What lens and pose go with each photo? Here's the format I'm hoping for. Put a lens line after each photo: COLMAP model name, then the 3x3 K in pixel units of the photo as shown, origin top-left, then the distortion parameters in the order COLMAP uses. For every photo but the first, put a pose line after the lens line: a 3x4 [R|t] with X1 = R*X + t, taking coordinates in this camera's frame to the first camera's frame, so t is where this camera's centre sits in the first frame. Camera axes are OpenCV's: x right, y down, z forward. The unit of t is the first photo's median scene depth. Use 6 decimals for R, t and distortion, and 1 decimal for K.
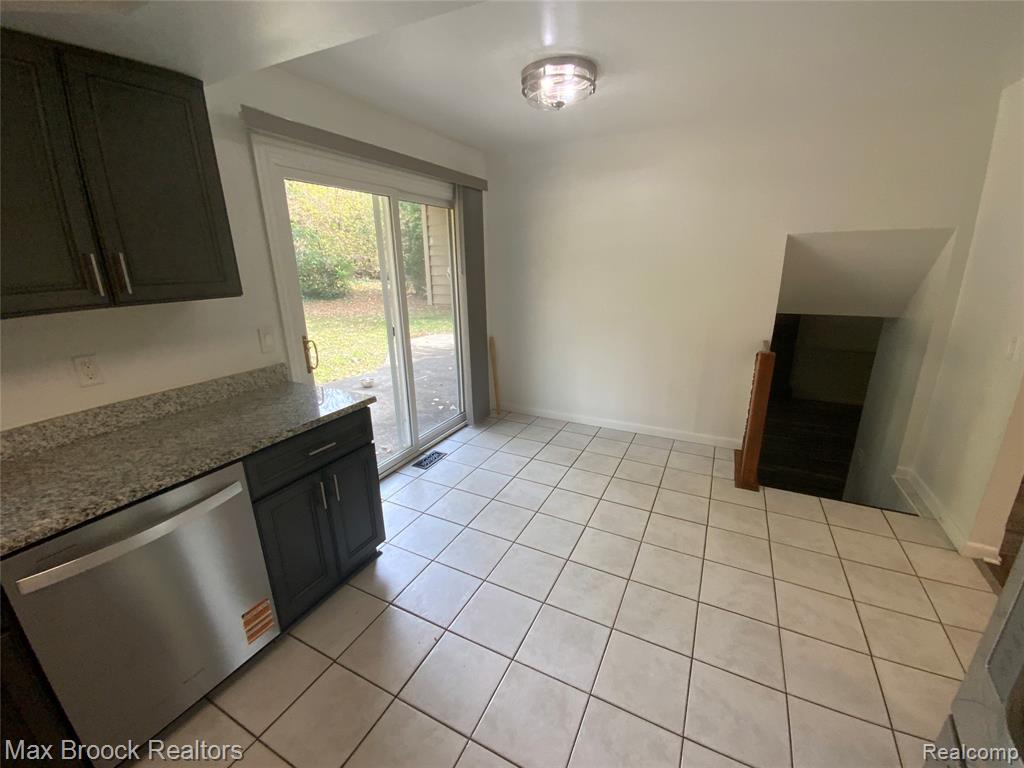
lens RADIAL K [[415.5, 0, 512.0], [0, 415.5, 384.0], [0, 0, 1]] dist [0.001112, 0.000090]
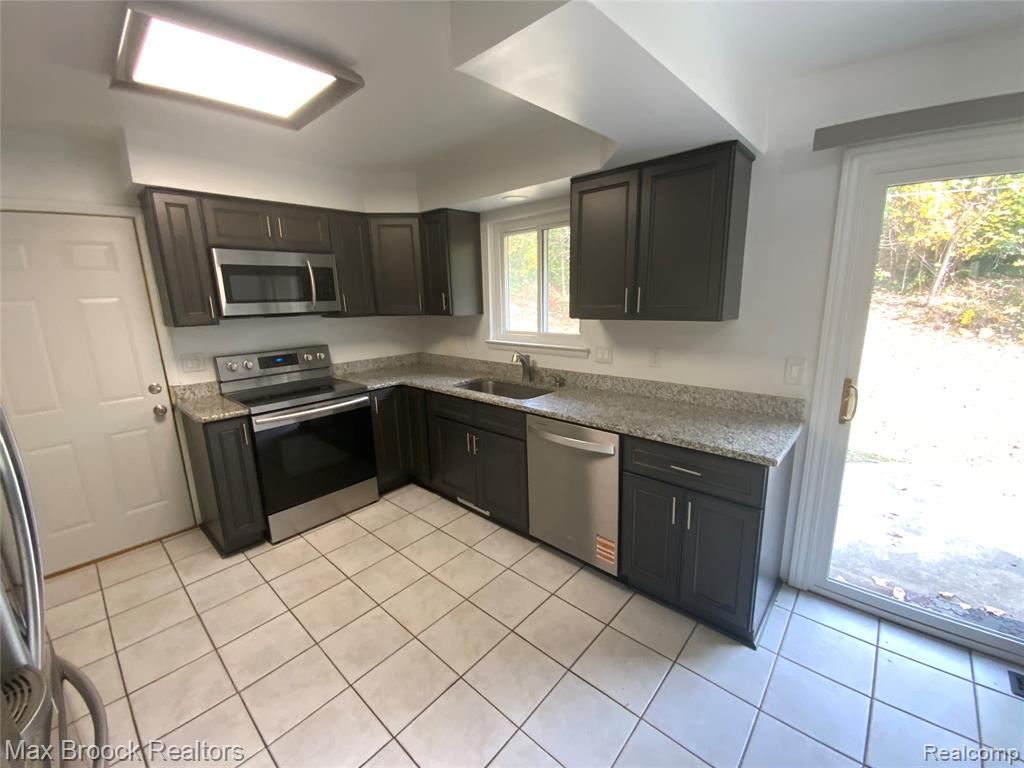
lens RADIAL K [[415.5, 0, 512.0], [0, 415.5, 384.0], [0, 0, 1]] dist [0.001112, 0.000090]
pose [[-0.254173, 0.226589, -0.940241, 0.567774], [-0.254995, 0.922070, 0.291142, -0.229582], [0.932938, 0.313757, -0.176586, 0.695034]]
